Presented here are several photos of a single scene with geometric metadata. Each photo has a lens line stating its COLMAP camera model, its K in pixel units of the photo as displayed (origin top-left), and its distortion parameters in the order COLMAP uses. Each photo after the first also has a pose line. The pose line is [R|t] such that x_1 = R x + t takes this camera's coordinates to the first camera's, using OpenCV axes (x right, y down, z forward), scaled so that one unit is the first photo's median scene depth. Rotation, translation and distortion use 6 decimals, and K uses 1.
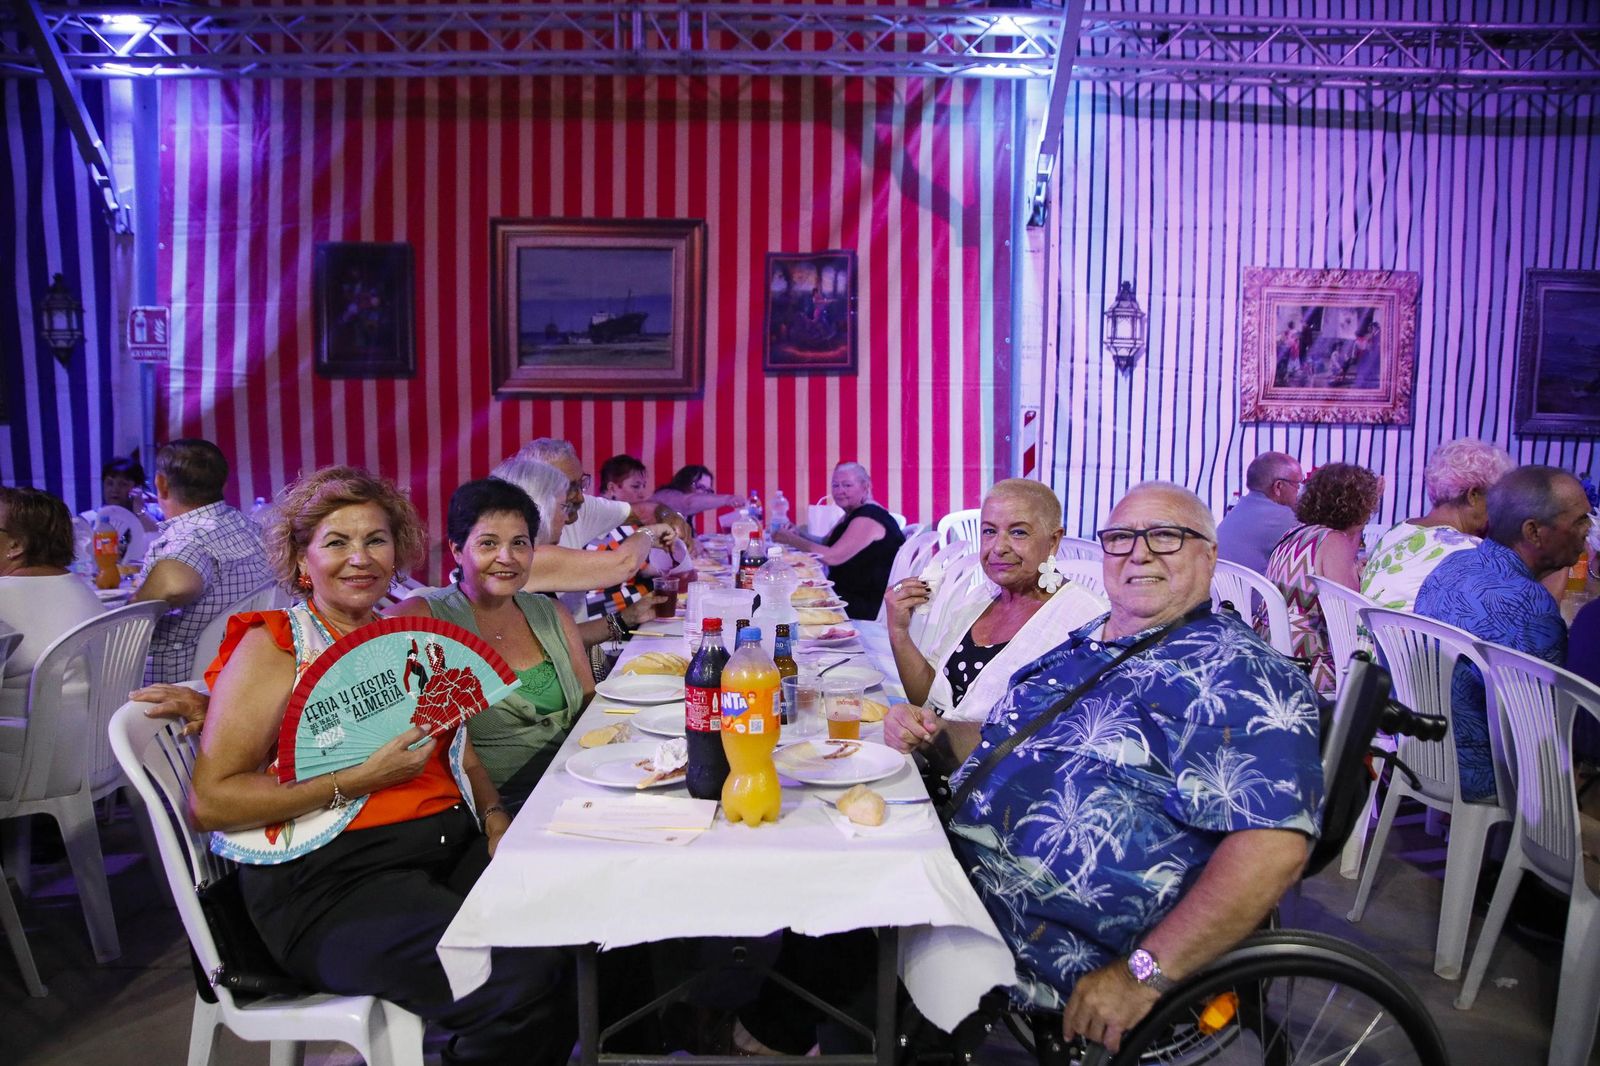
lens RADIAL K [[1137.8, 0, 801.6], [0, 1137.8, 567.5], [0, 0, 1]] dist [-0.134605, 0.082577]
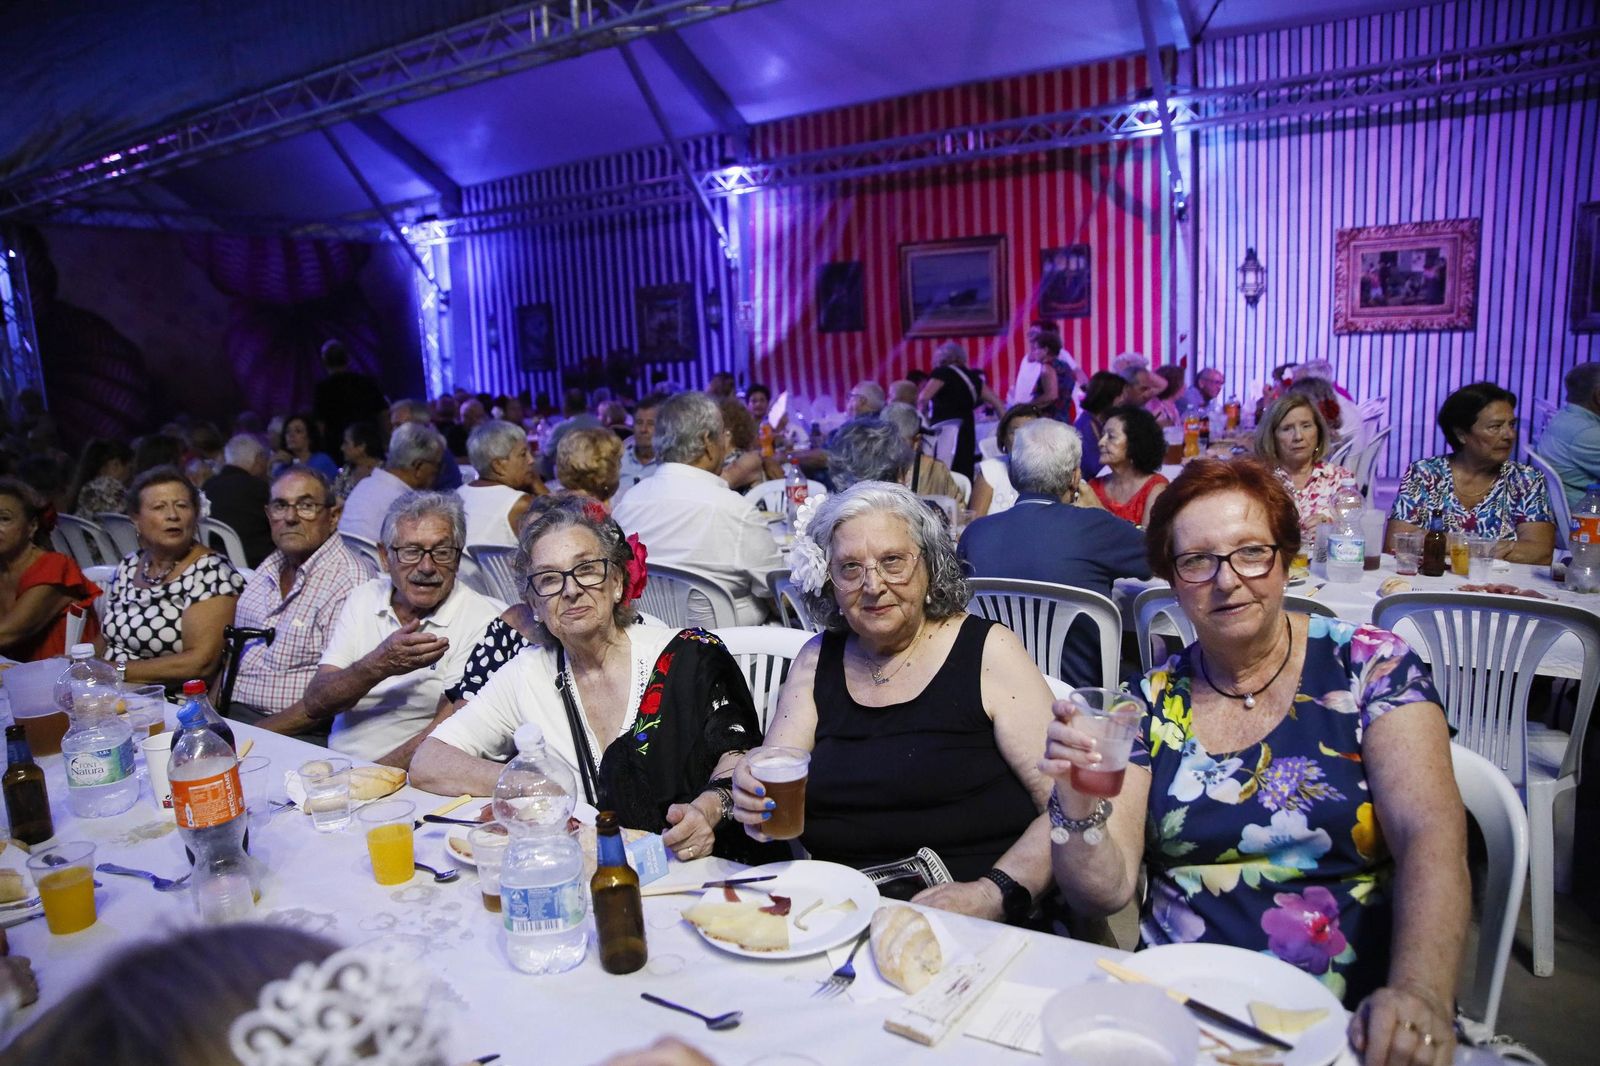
lens RADIAL K [[1091.2, 0, 779.2], [0, 1091.2, 541.7], [0, 0, 1]] dist [-0.126707, 0.074245]
pose [[0.808819, 0.057169, -0.585272, 0.649059], [-0.010301, 0.996488, 0.083102, 0.039733], [0.587968, -0.061185, 0.806567, -0.618925]]
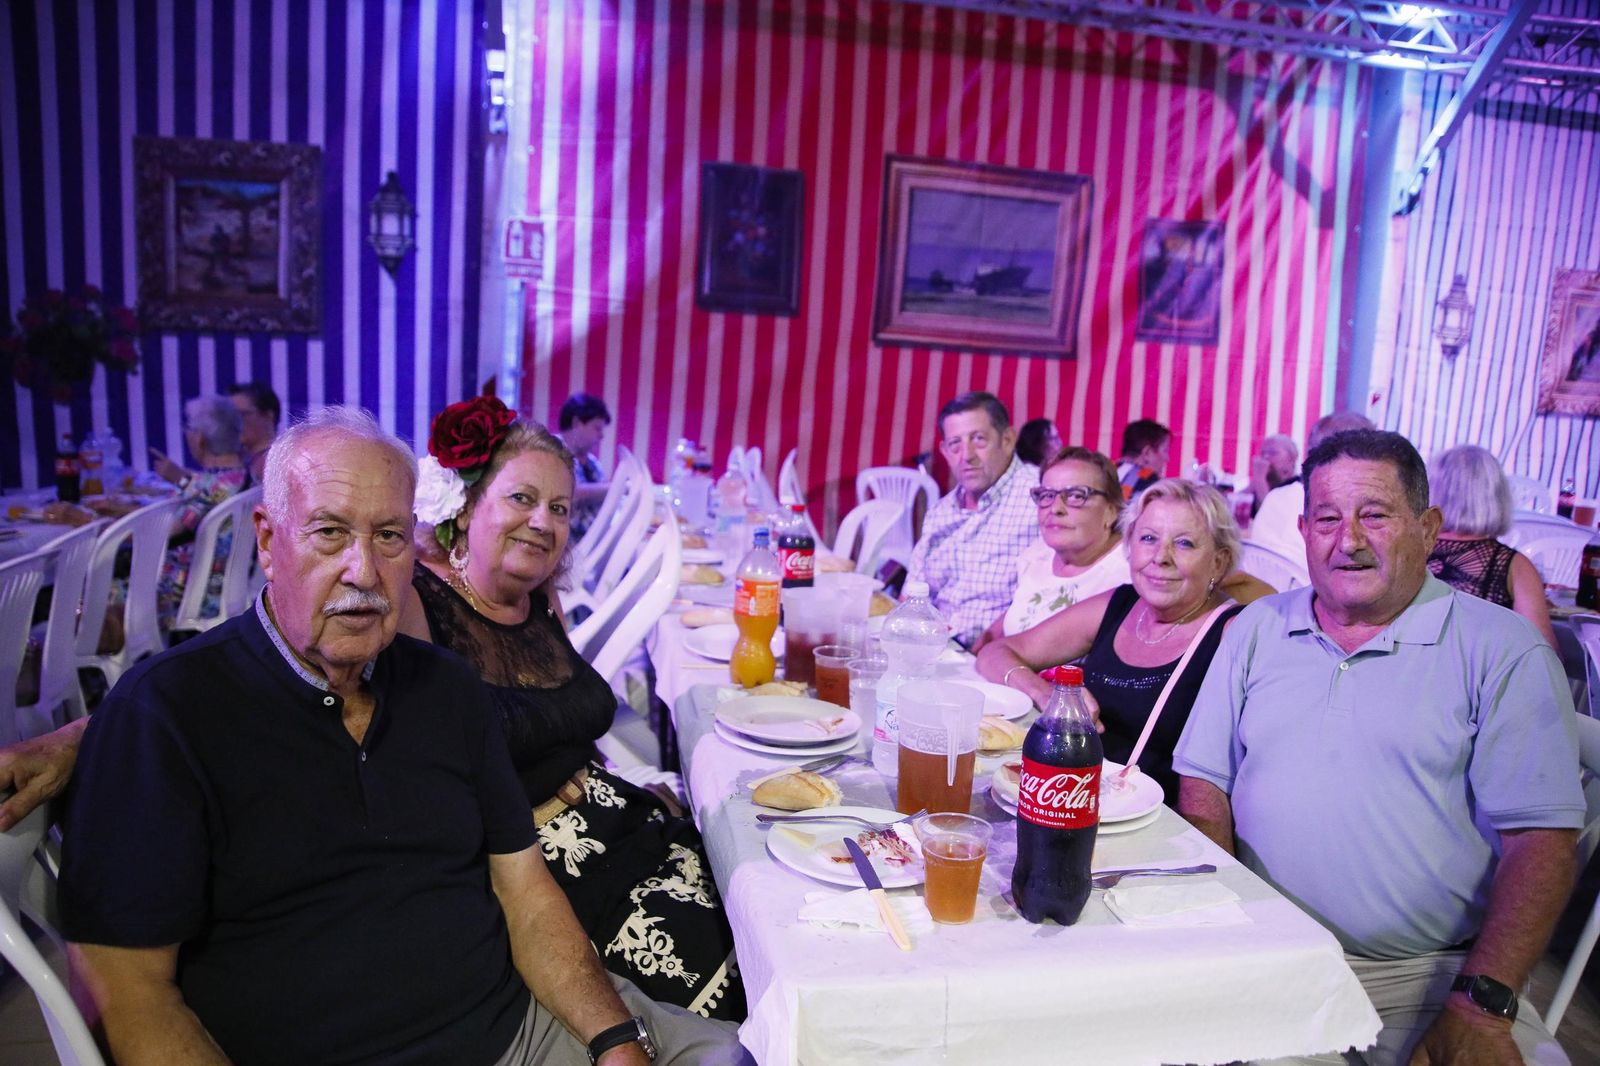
lens RADIAL K [[1137.8, 0, 801.6], [0, 1137.8, 567.5], [0, 0, 1]] dist [-0.134605, 0.082577]
pose [[0.988721, 0.027180, 0.147283, -0.472421], [-0.035394, 0.997944, 0.053438, -0.011023], [-0.145528, -0.058049, 0.987650, 0.052482]]
